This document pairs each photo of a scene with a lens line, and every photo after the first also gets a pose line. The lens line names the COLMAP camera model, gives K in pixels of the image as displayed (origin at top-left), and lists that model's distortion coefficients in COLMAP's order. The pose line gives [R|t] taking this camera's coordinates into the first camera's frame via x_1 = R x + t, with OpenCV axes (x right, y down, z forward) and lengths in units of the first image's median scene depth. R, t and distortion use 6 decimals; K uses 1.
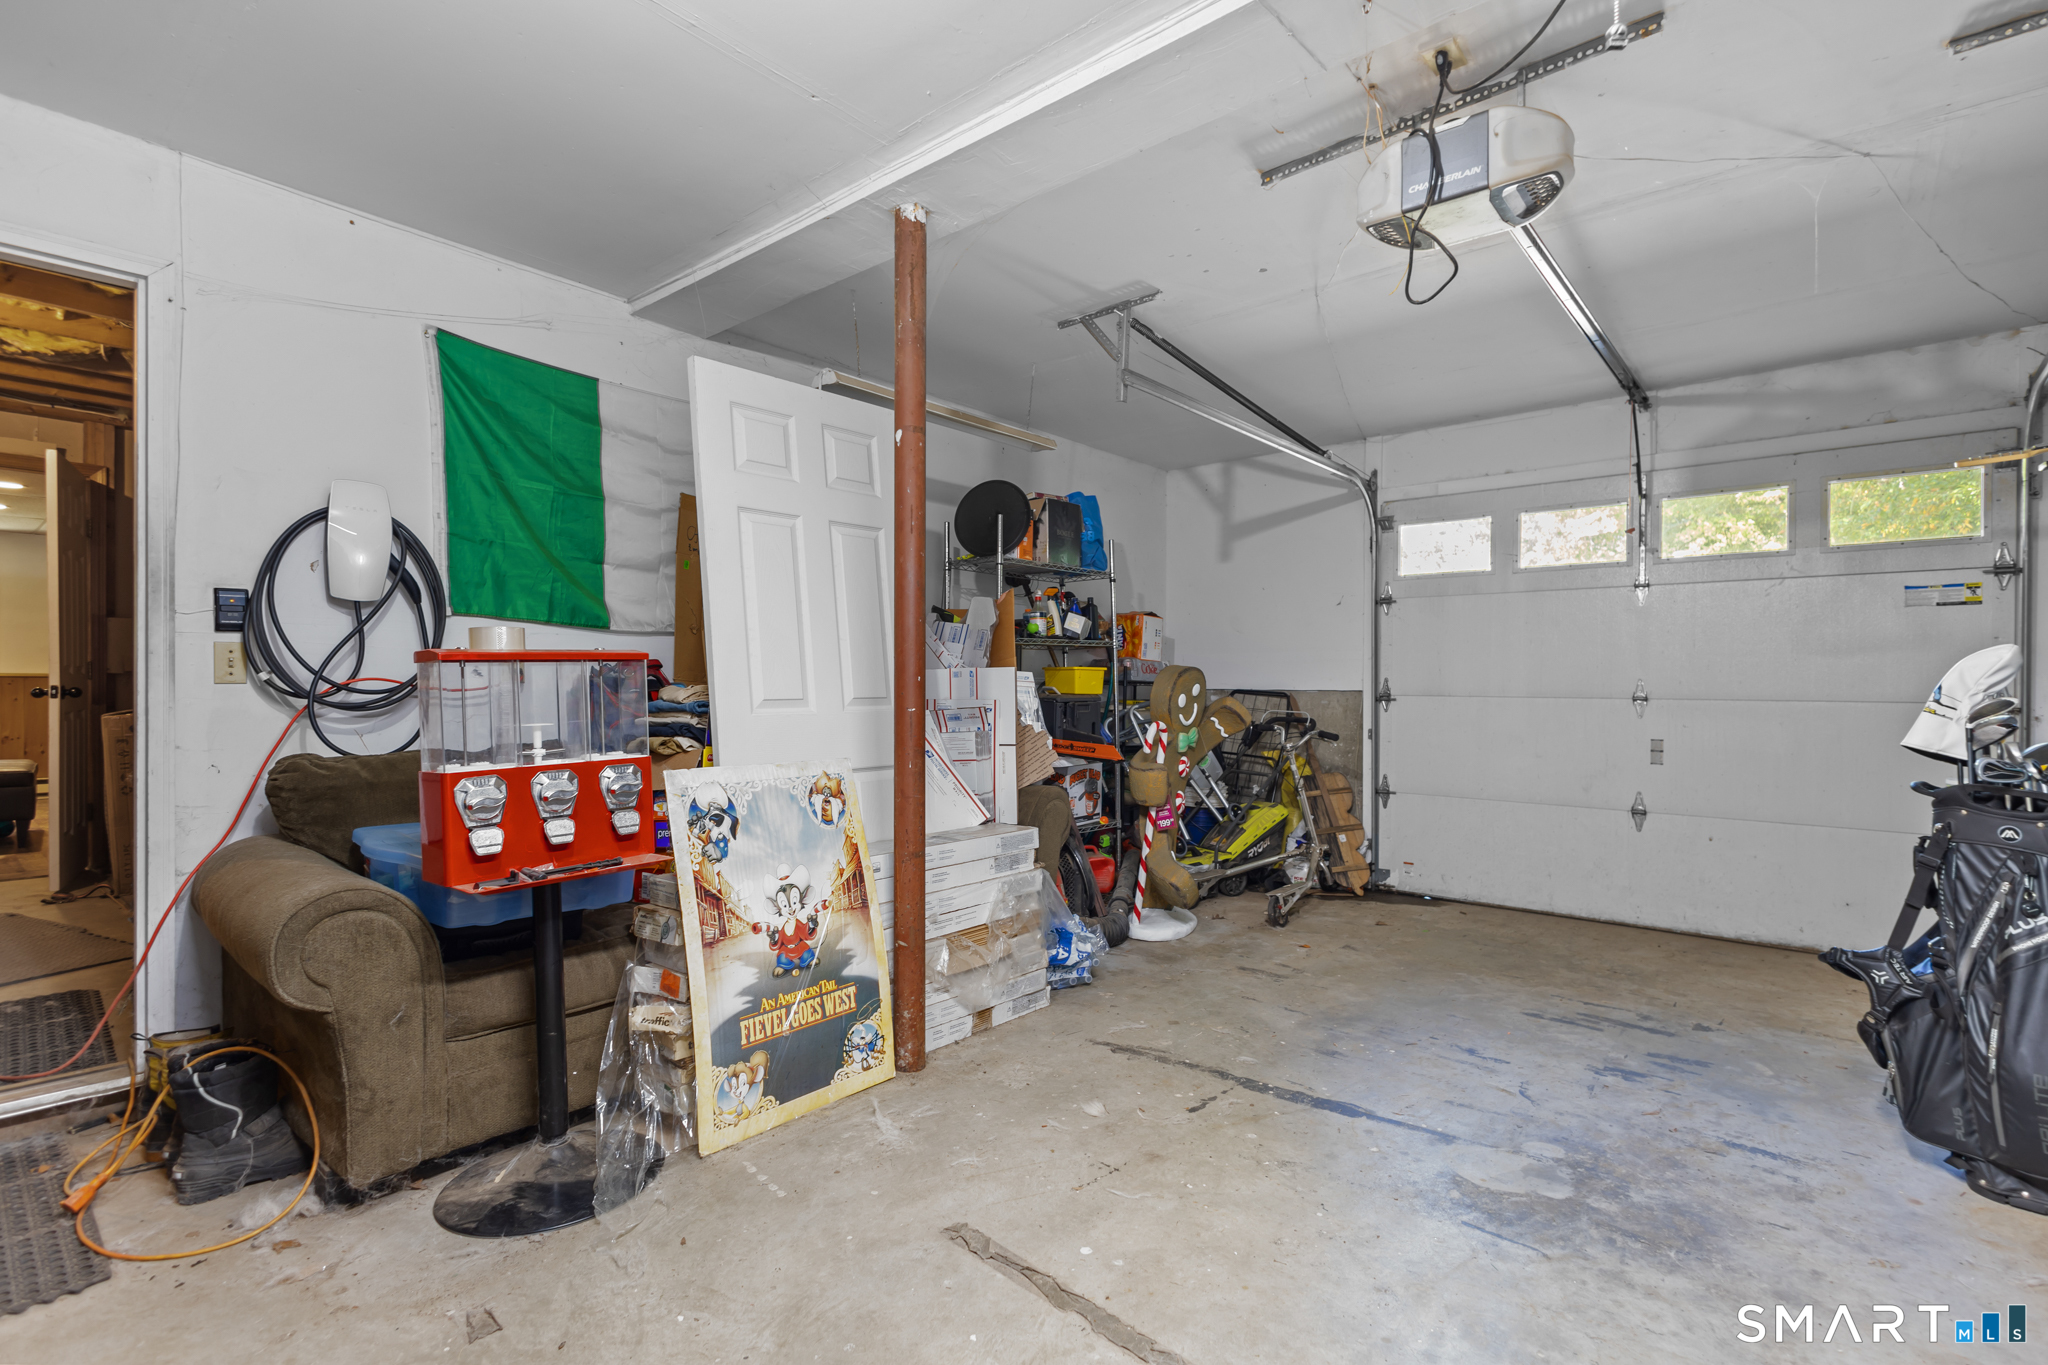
lens RADIAL K [[945.8, 0, 1025.9], [0, 945.8, 678.7], [0, 0, 1]] dist [-0.003447, -0.000228]
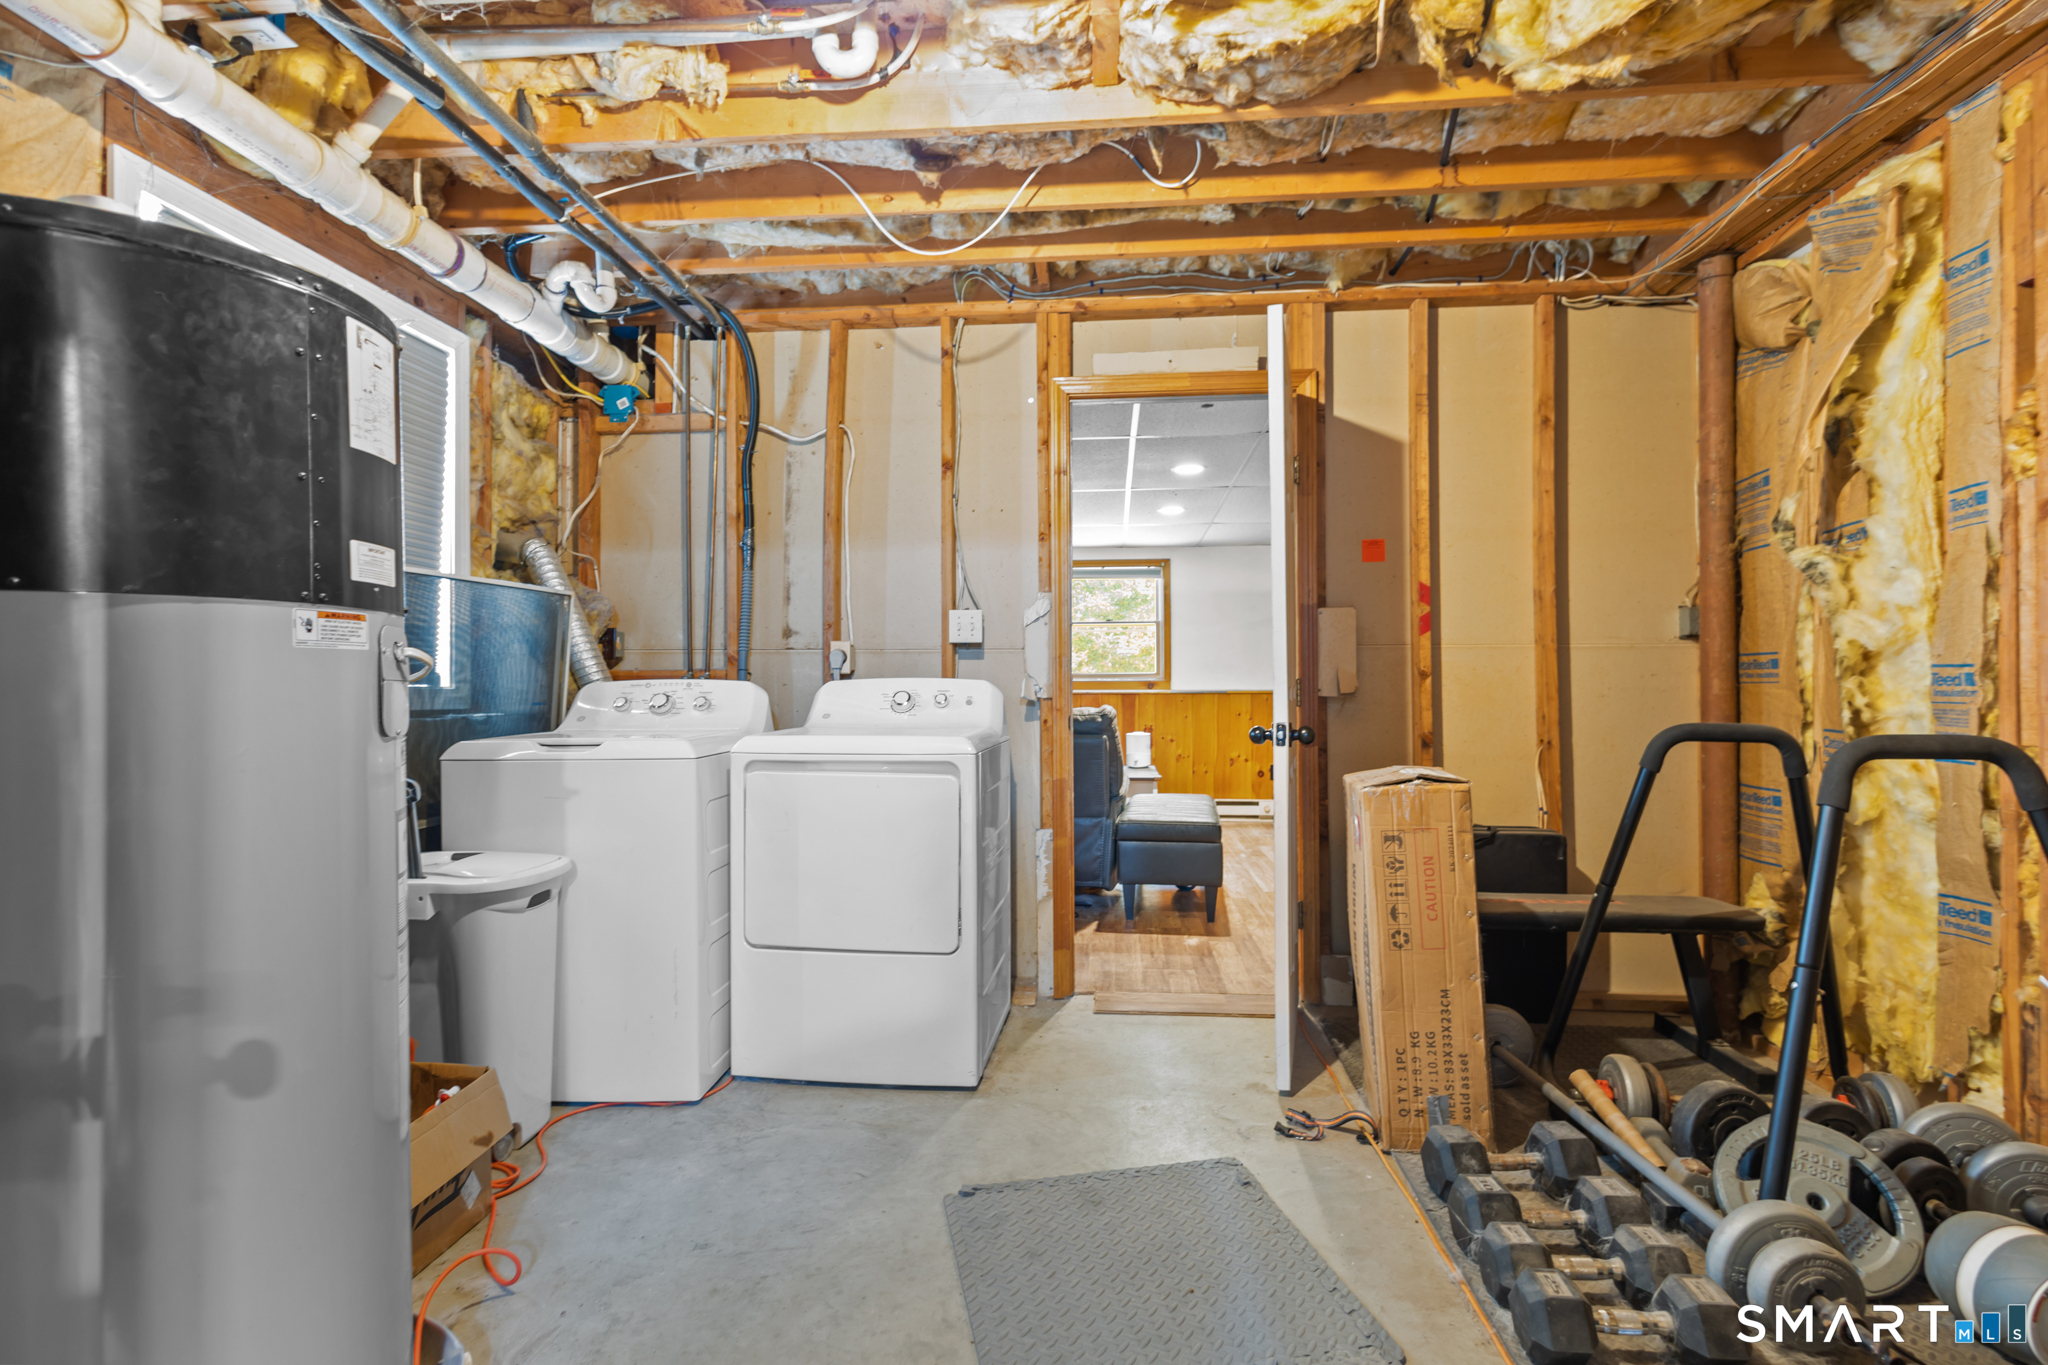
lens RADIAL K [[945.8, 0, 1026.0], [0, 945.8, 684.2], [0, 0, 1]] dist [-0.003447, -0.000228]
pose [[0.572607, -0.005632, -0.819811, -0.574978], [0.001483, 0.999982, -0.005834, -0.011433], [0.819829, 0.002124, 0.572605, 0.484208]]
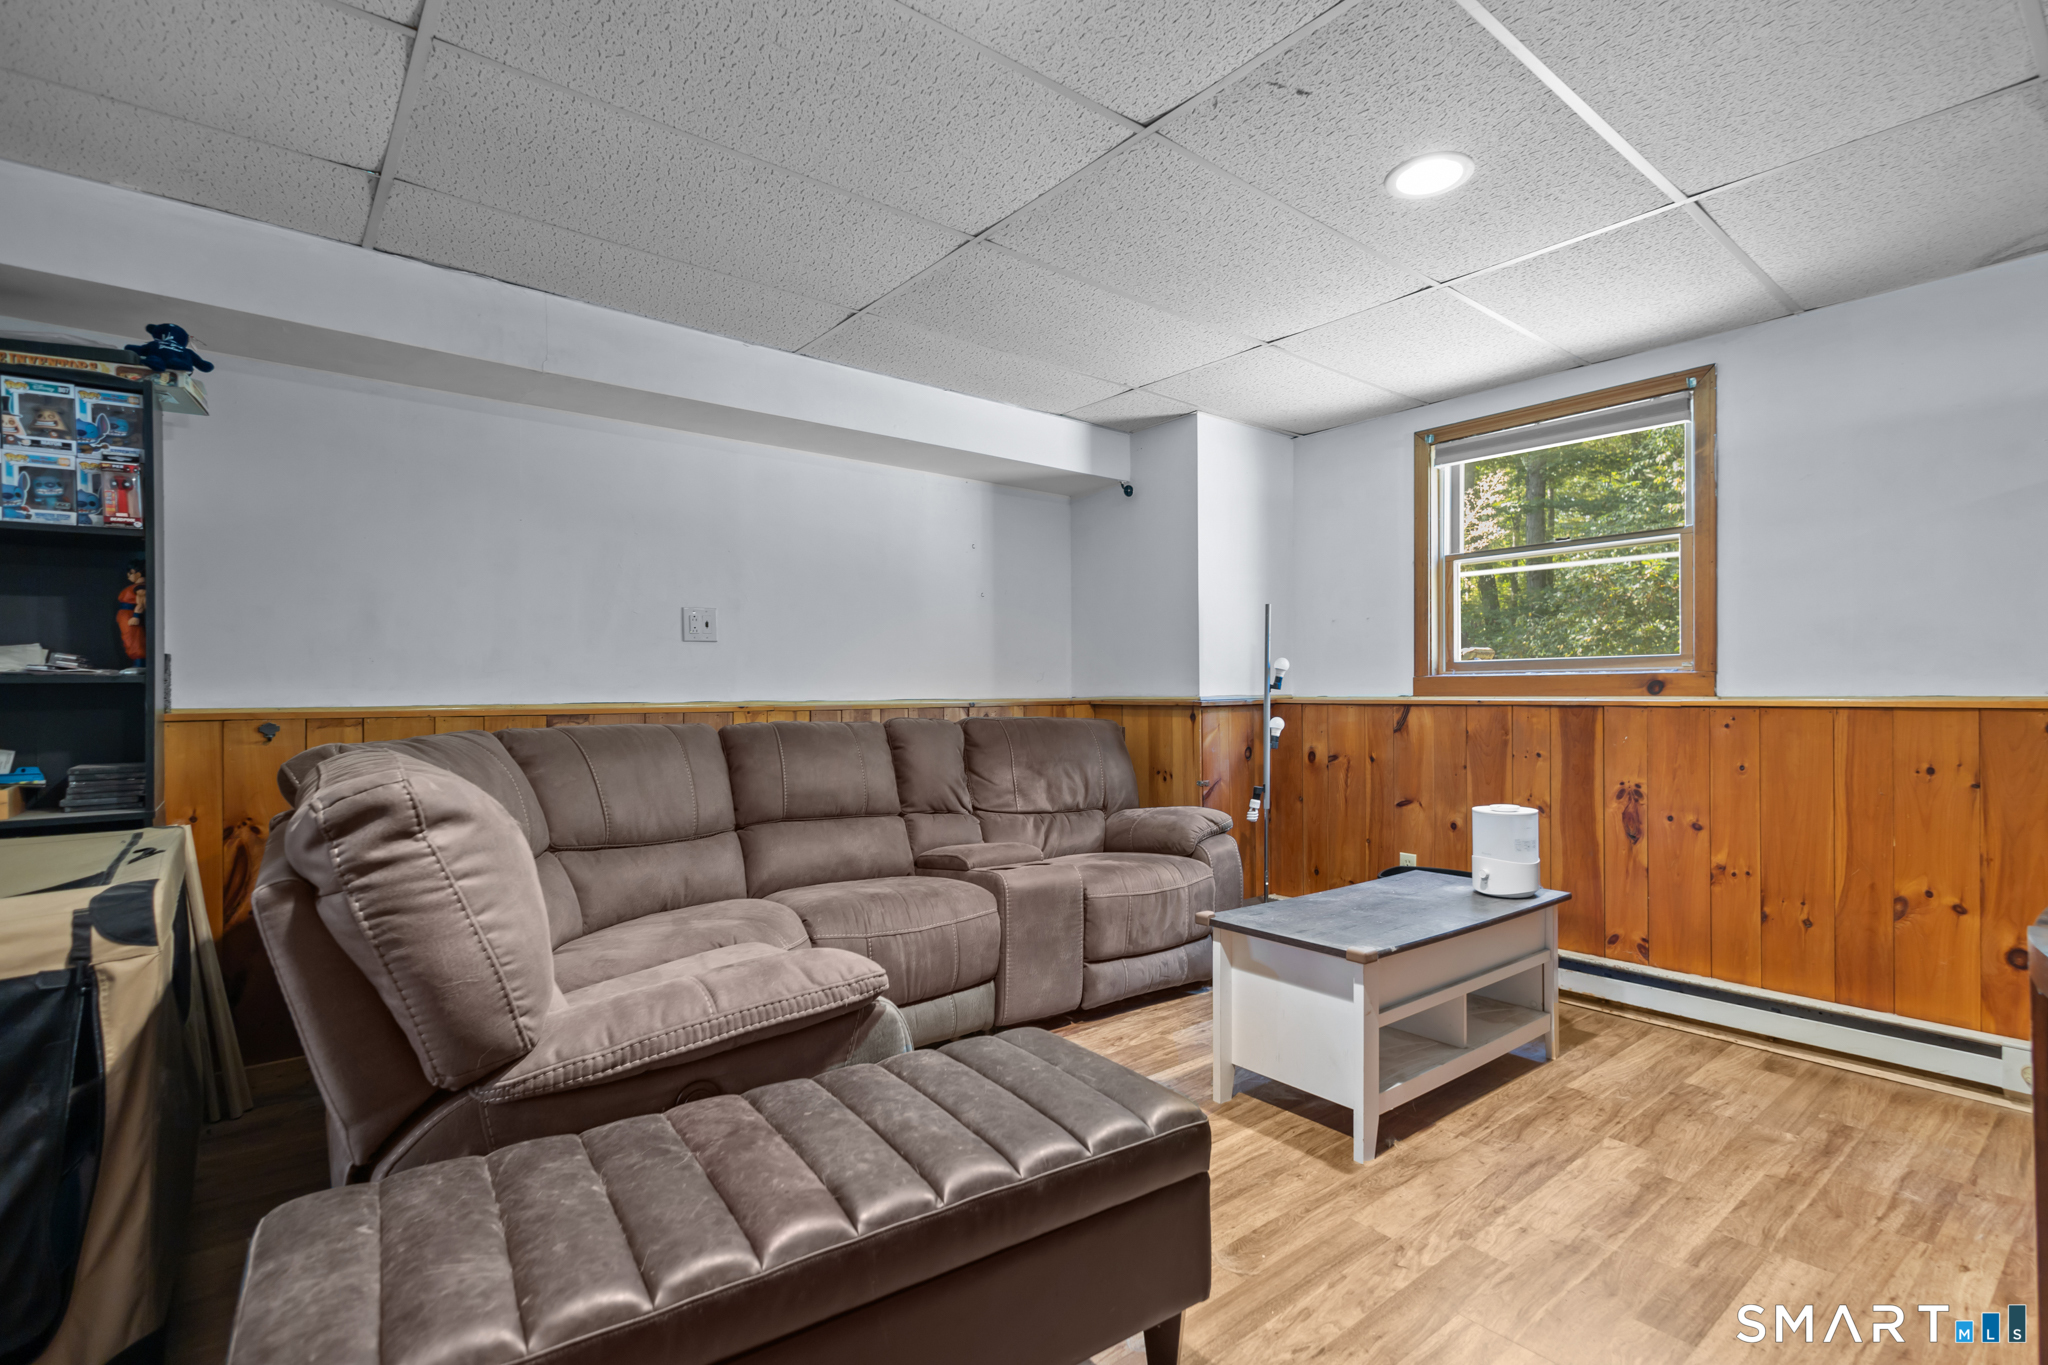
lens RADIAL K [[945.8, 0, 1024.4], [0, 945.8, 693.7], [0, 0, 1]] dist [-0.003447, -0.000228]
pose [[-0.183939, 0.003266, -0.982932, -0.724732], [-0.000495, 0.999994, 0.003415, -0.012551], [0.982938, 0.001115, -0.183936, 0.733314]]
